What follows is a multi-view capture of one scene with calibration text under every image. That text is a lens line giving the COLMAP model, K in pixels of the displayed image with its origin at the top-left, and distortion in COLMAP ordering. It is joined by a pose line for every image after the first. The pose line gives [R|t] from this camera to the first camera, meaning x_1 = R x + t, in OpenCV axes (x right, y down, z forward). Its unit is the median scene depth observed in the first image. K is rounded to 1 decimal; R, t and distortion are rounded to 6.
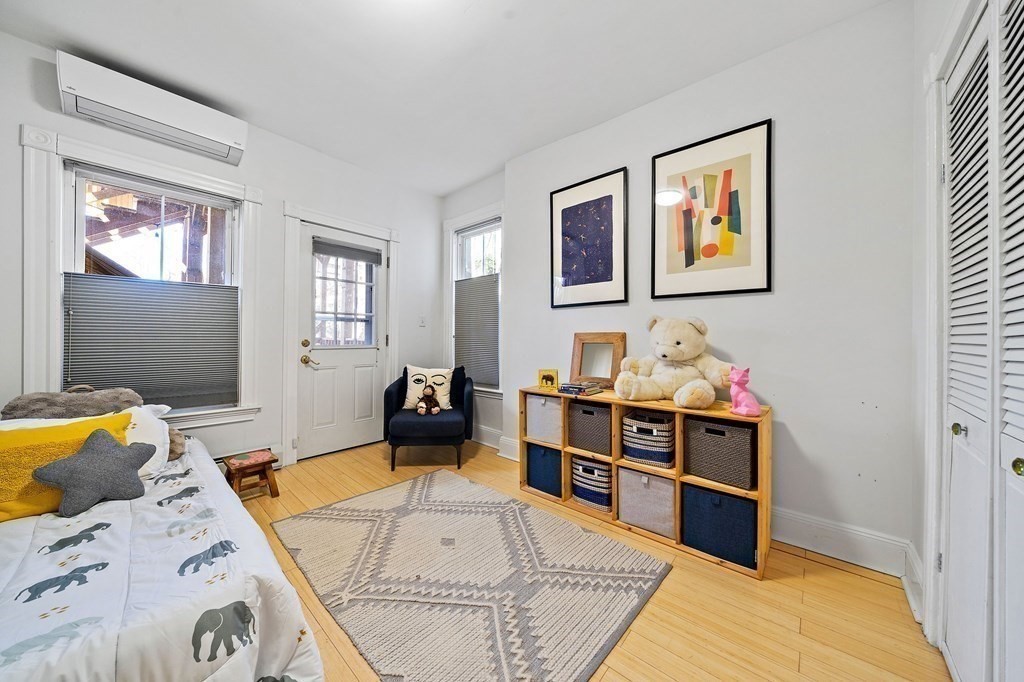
lens RADIAL K [[351.7, 0, 513.9], [0, 351.7, 335.3], [0, 0, 1]] dist [-0.008078, 0.000839]
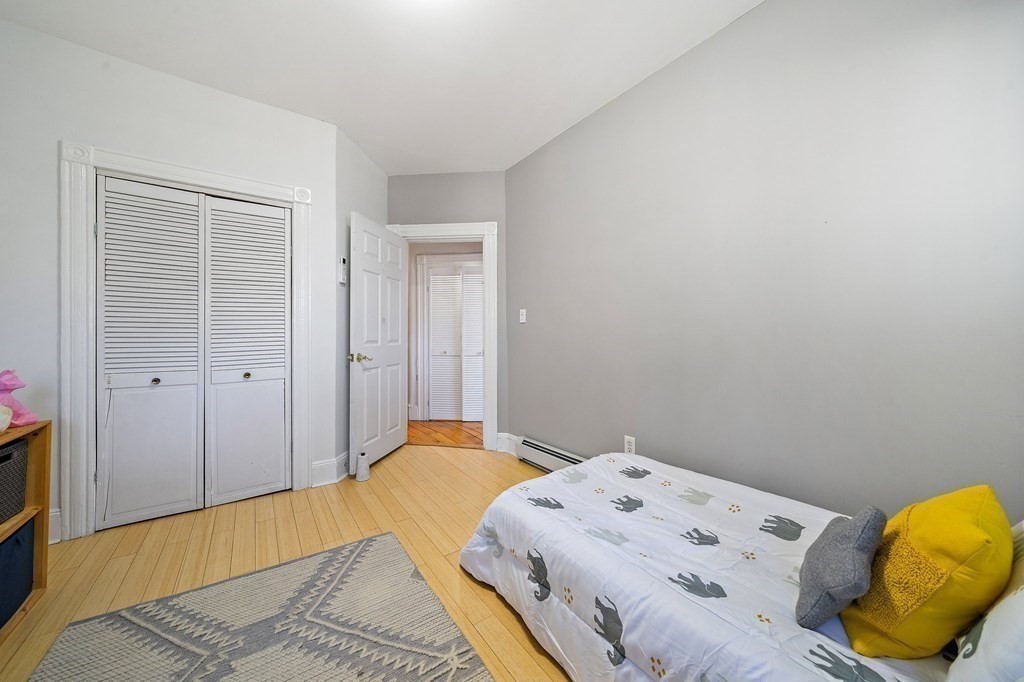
lens RADIAL K [[351.7, 0, 511.4], [0, 351.7, 337.2], [0, 0, 1]] dist [-0.008078, 0.000839]
pose [[-0.975047, -0.007362, 0.221875, -0.856830], [-0.006641, 0.999970, 0.003995, 0.001200], [-0.221897, 0.002421, -0.975067, 1.915526]]
